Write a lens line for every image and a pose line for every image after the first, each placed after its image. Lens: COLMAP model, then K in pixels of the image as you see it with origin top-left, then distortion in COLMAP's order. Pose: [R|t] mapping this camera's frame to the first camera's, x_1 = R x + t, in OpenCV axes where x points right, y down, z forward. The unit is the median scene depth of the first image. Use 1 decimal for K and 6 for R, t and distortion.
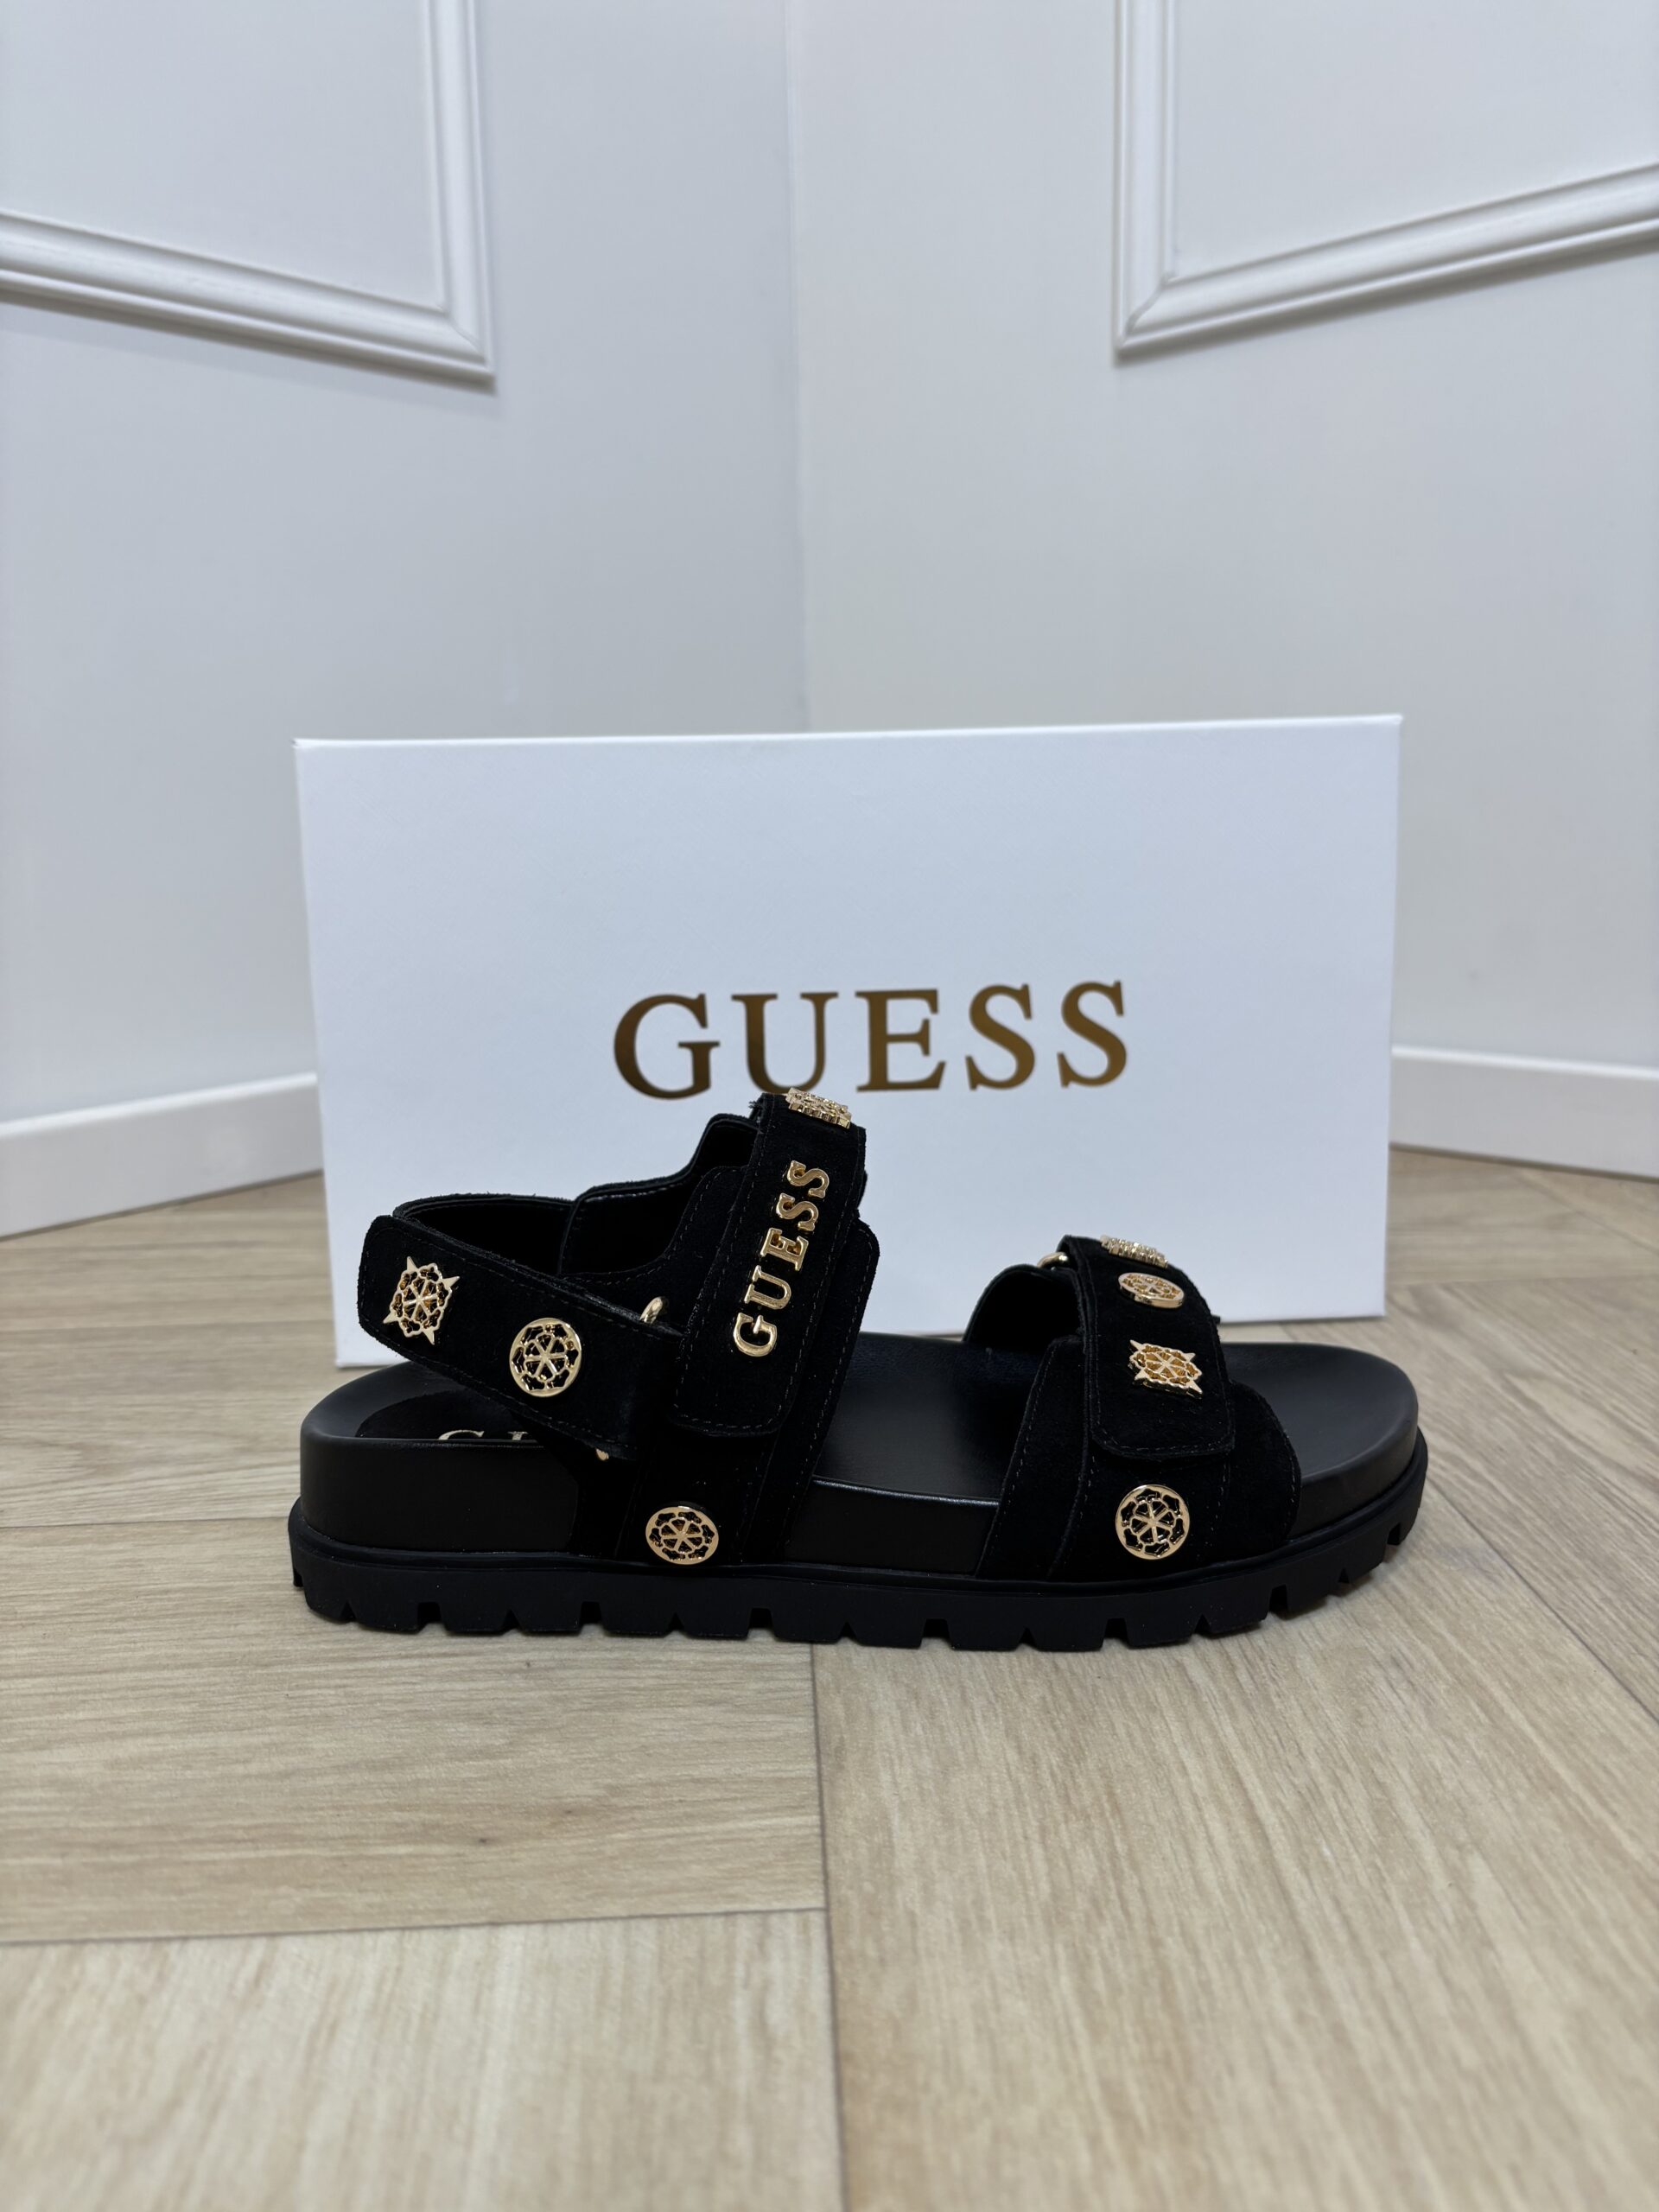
lens RADIAL K [[1728.5, 0, 822.9], [0, 1728.5, 1097.9], [0, 0, 1]] dist [0.036735, -0.065073]
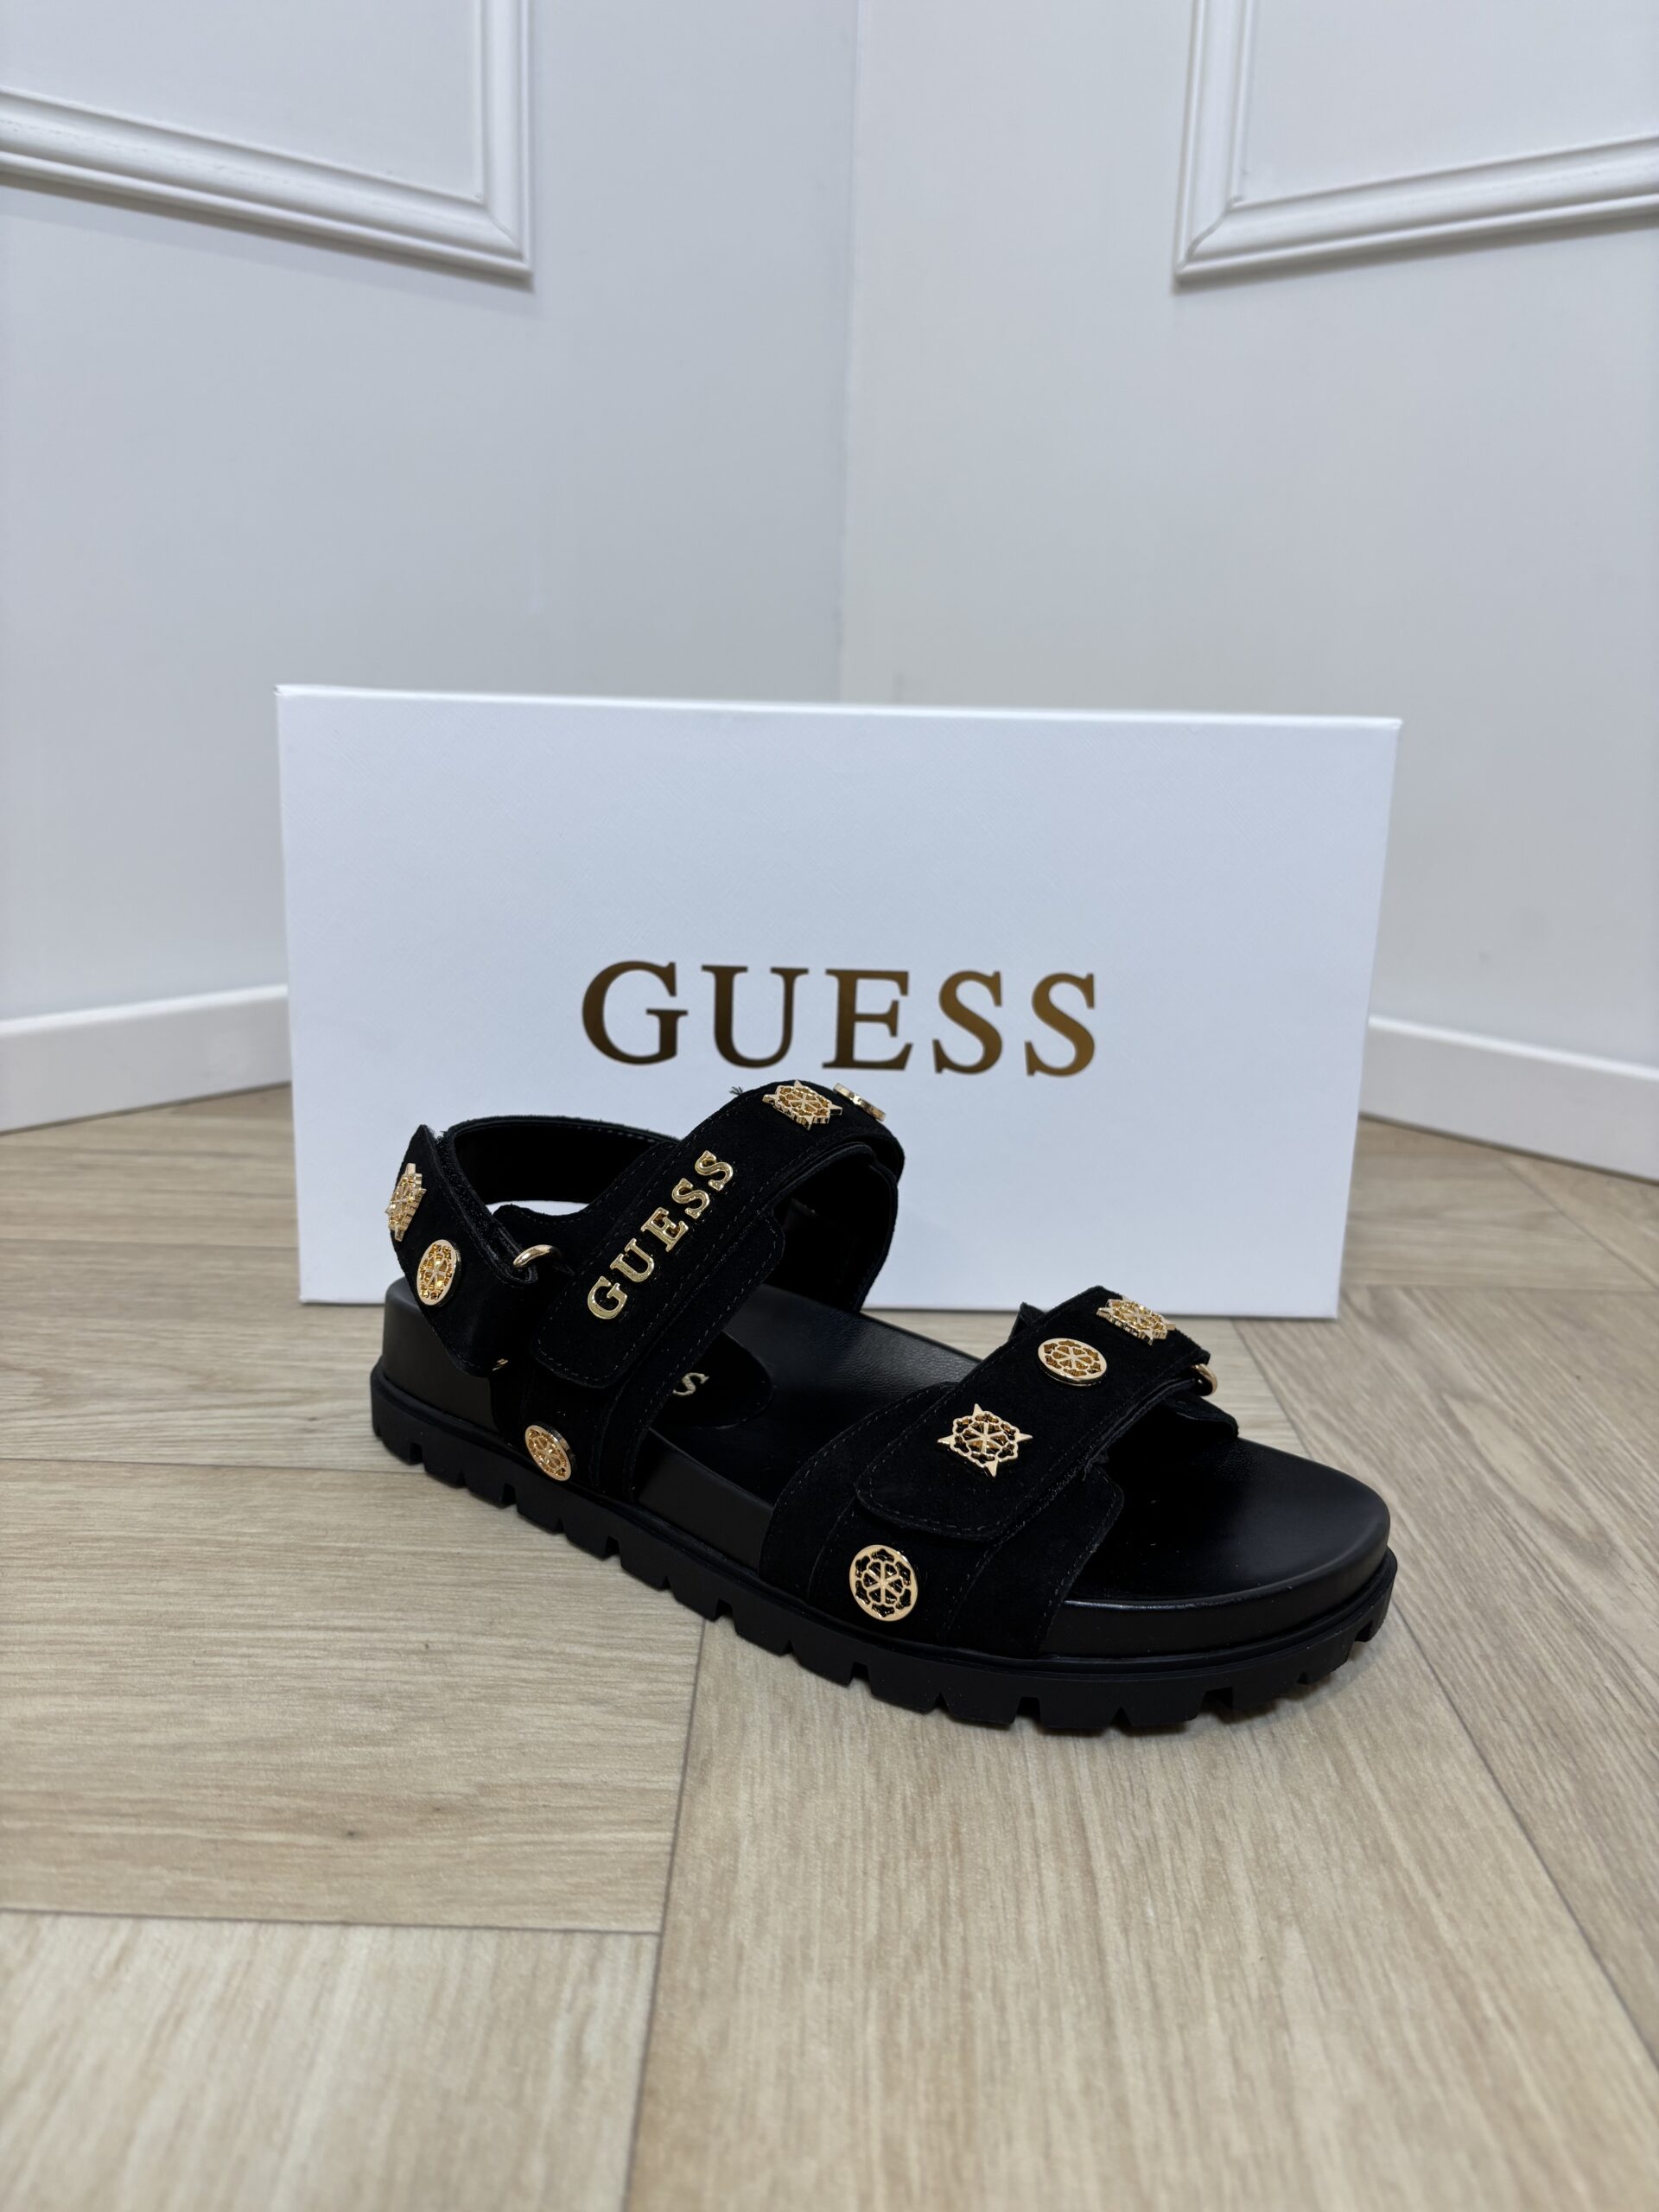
lens RADIAL K [[1728.5, 0, 819.6], [0, 1728.5, 1099.3], [0, 0, 1]] dist [0.036735, -0.065073]
pose [[0.997406, 0.064423, -0.032112, 0.083749], [-0.061727, 0.994972, 0.078872, -0.104438], [0.037032, -0.076685, 0.996367, -0.002894]]
